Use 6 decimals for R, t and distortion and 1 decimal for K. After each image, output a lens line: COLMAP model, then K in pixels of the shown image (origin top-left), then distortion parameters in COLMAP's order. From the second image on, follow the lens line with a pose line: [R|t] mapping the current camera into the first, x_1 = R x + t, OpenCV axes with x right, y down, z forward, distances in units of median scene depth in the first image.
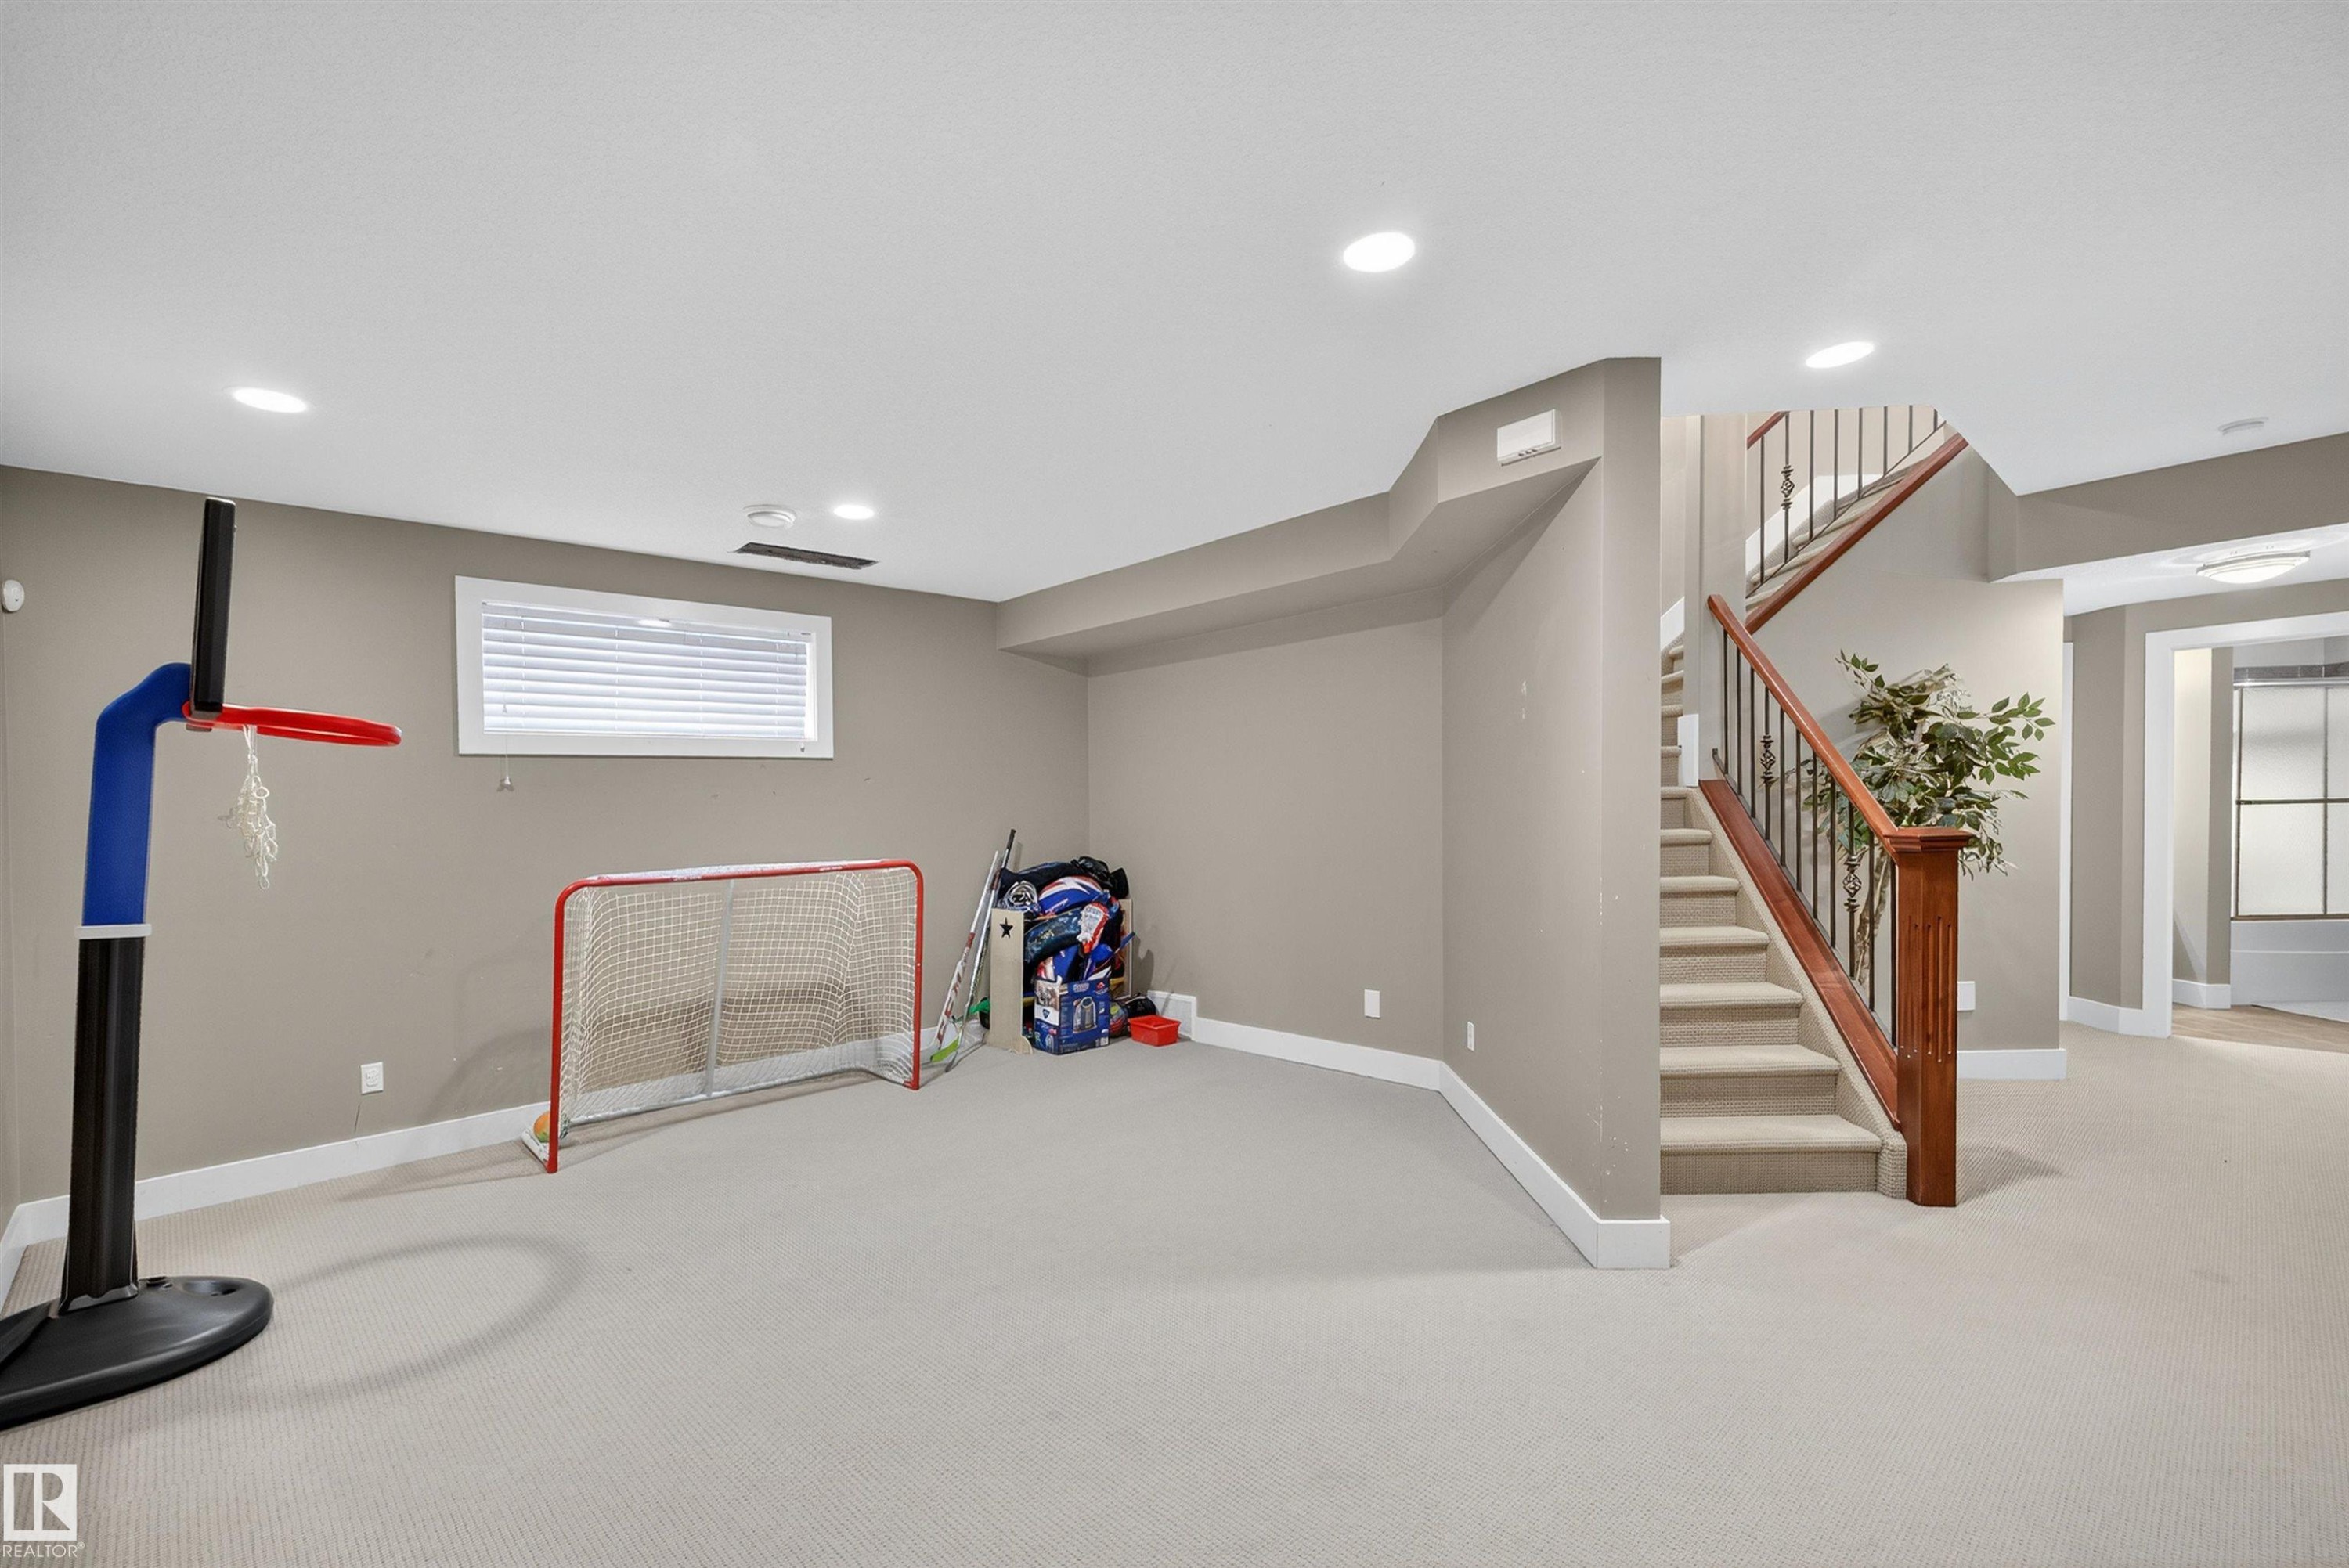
lens RADIAL K [[1021.2, 0, 1167.0], [0, 1021.2, 802.0], [0, 0, 1]] dist [0.004691, 0.000659]
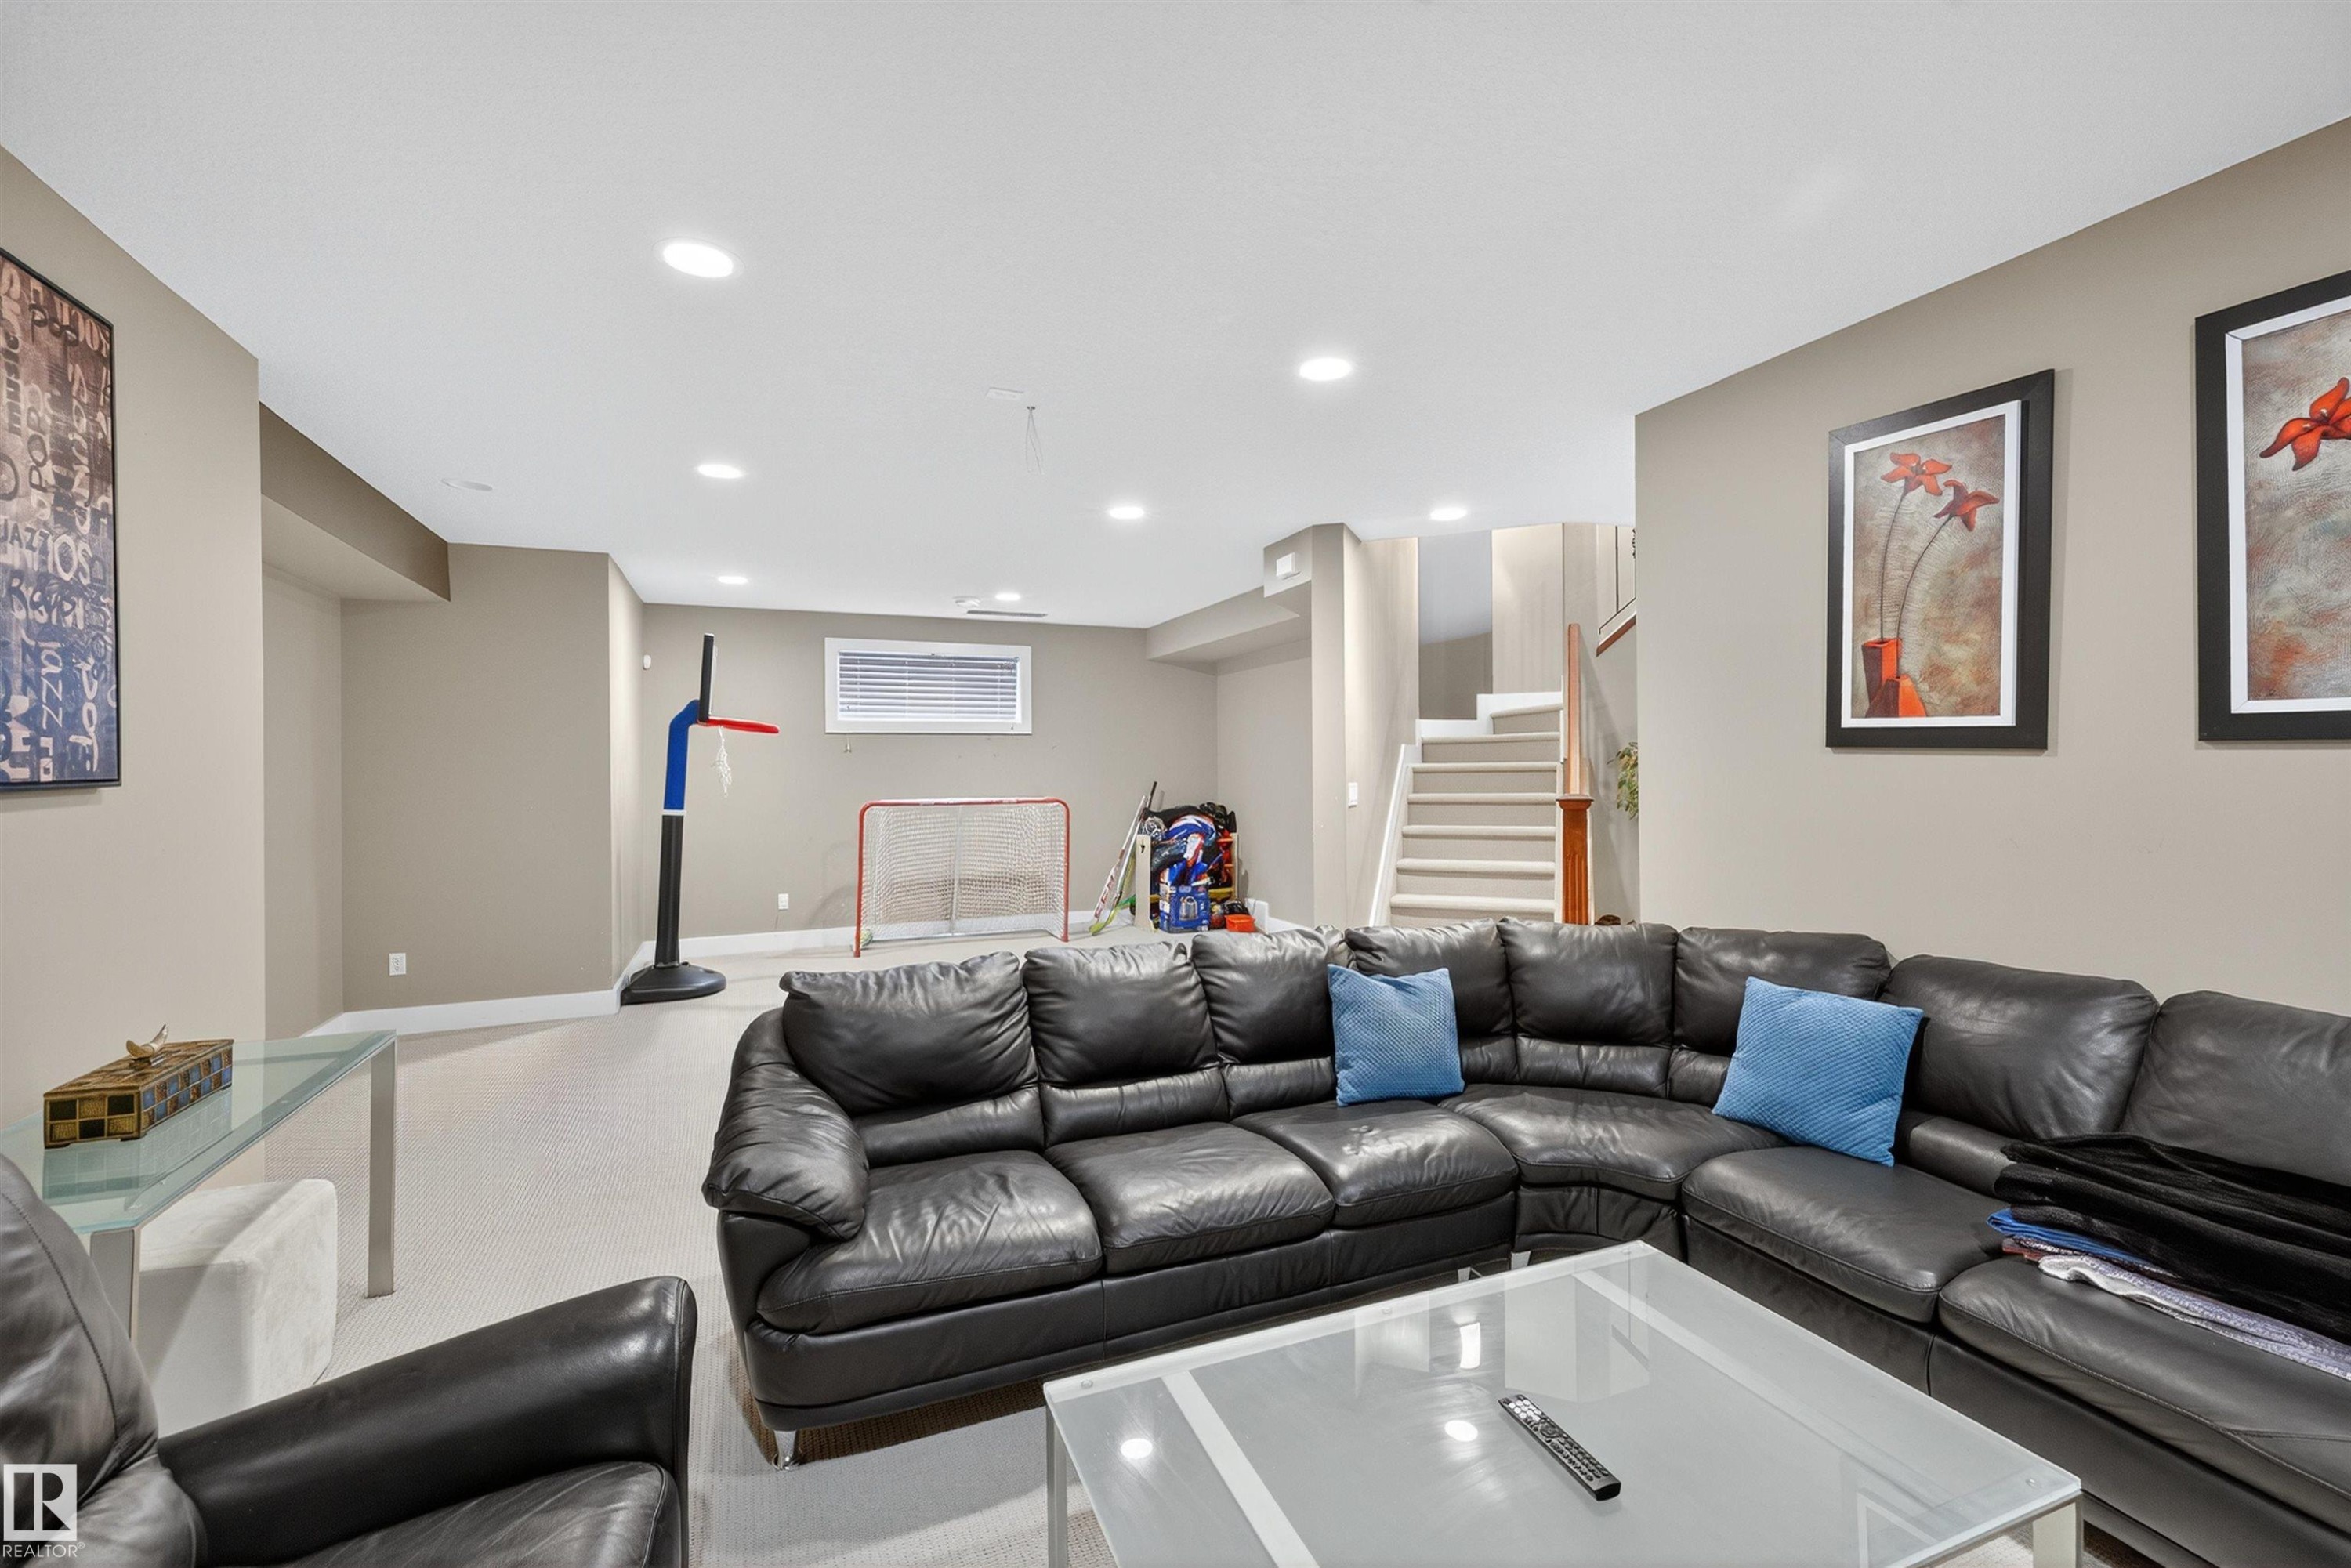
lens RADIAL K [[1022.1, 0, 1208.5], [0, 1022.1, 755.8], [0, 0, 1]] dist [0.004691, 0.000659]
pose [[0.940512, 0.017626, -0.339302, 0.445962], [-0.018493, 0.999829, 0.000679, -0.013991], [0.339256, 0.005636, 0.940677, -0.383641]]
